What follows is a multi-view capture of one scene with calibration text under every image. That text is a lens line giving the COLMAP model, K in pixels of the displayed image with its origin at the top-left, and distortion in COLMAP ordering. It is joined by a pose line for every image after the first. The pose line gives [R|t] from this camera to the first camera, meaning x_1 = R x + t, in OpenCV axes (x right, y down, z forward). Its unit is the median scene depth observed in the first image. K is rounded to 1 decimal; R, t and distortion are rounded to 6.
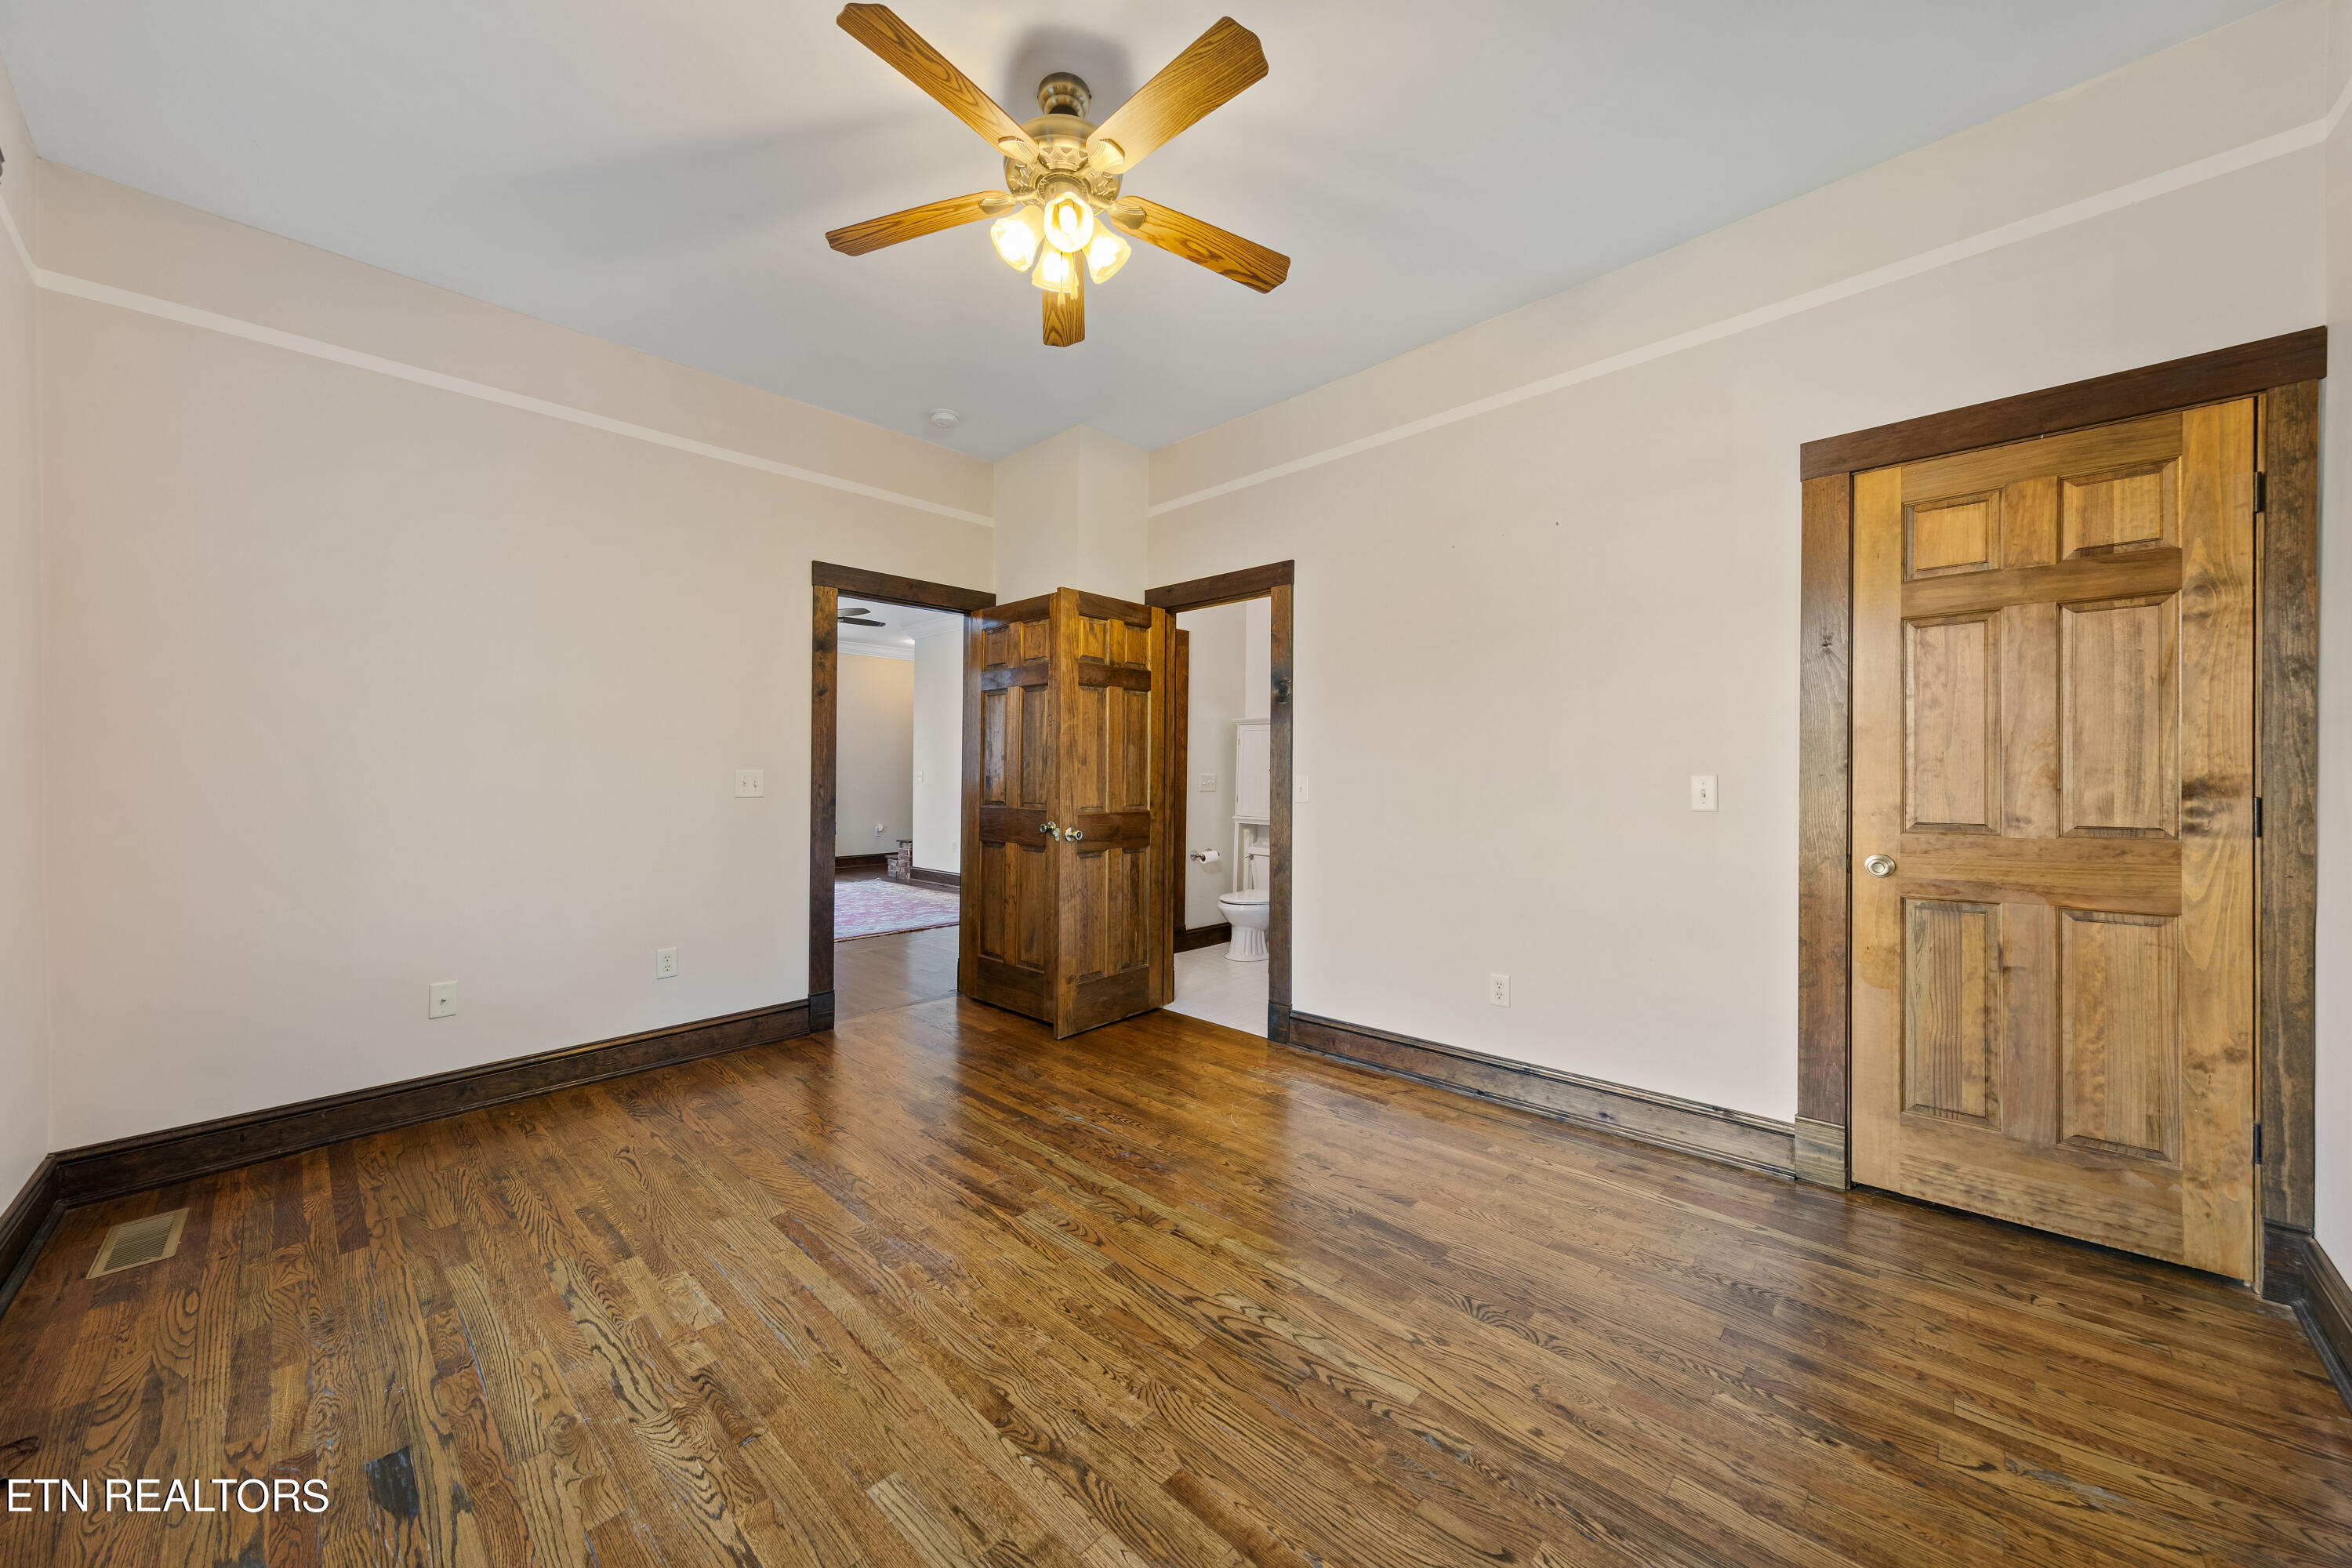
lens RADIAL K [[801.4, 0, 1165.4], [0, 801.4, 780.6], [0, 0, 1]] dist [0.000822, 0.000029]
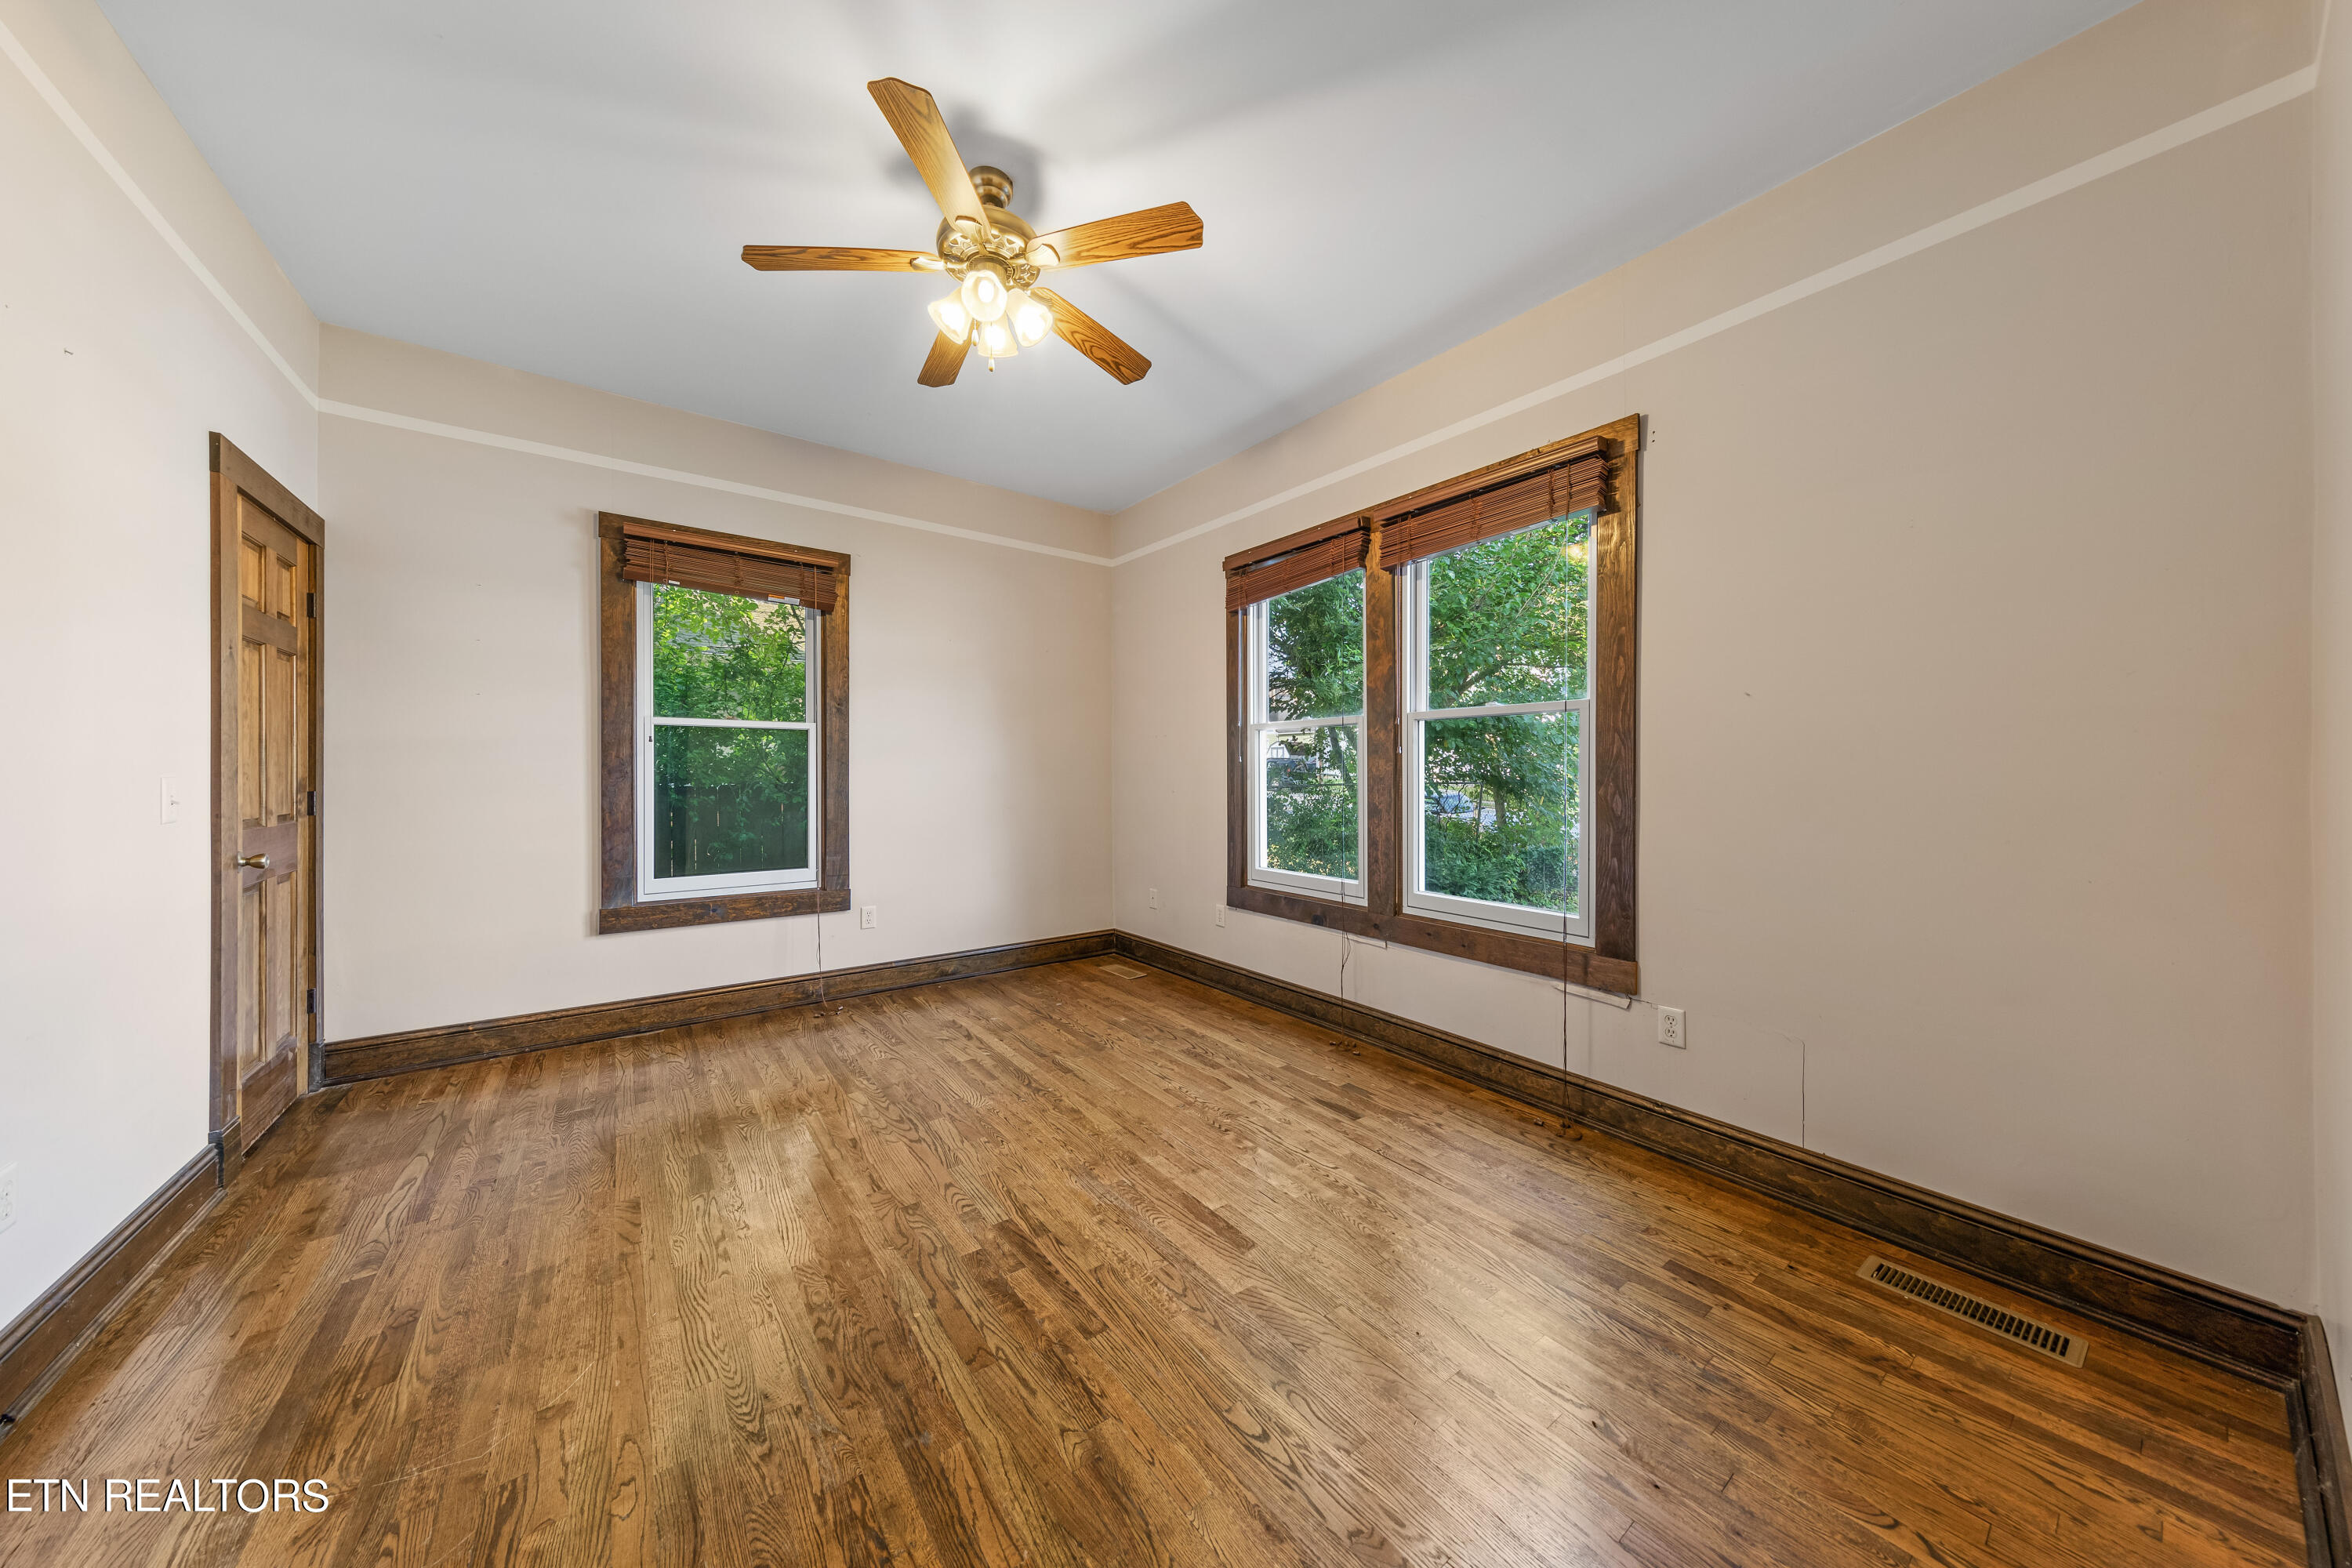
lens RADIAL K [[765.3, 0, 1180.4], [0, 765.3, 776.0], [0, 0, 1]] dist [-0.002203, -0.000194]
pose [[-0.984157, 0.001572, 0.177295, -0.585755], [0.002499, 0.999984, 0.005007, -0.007641], [-0.177284, 0.005371, -0.984145, 1.963007]]
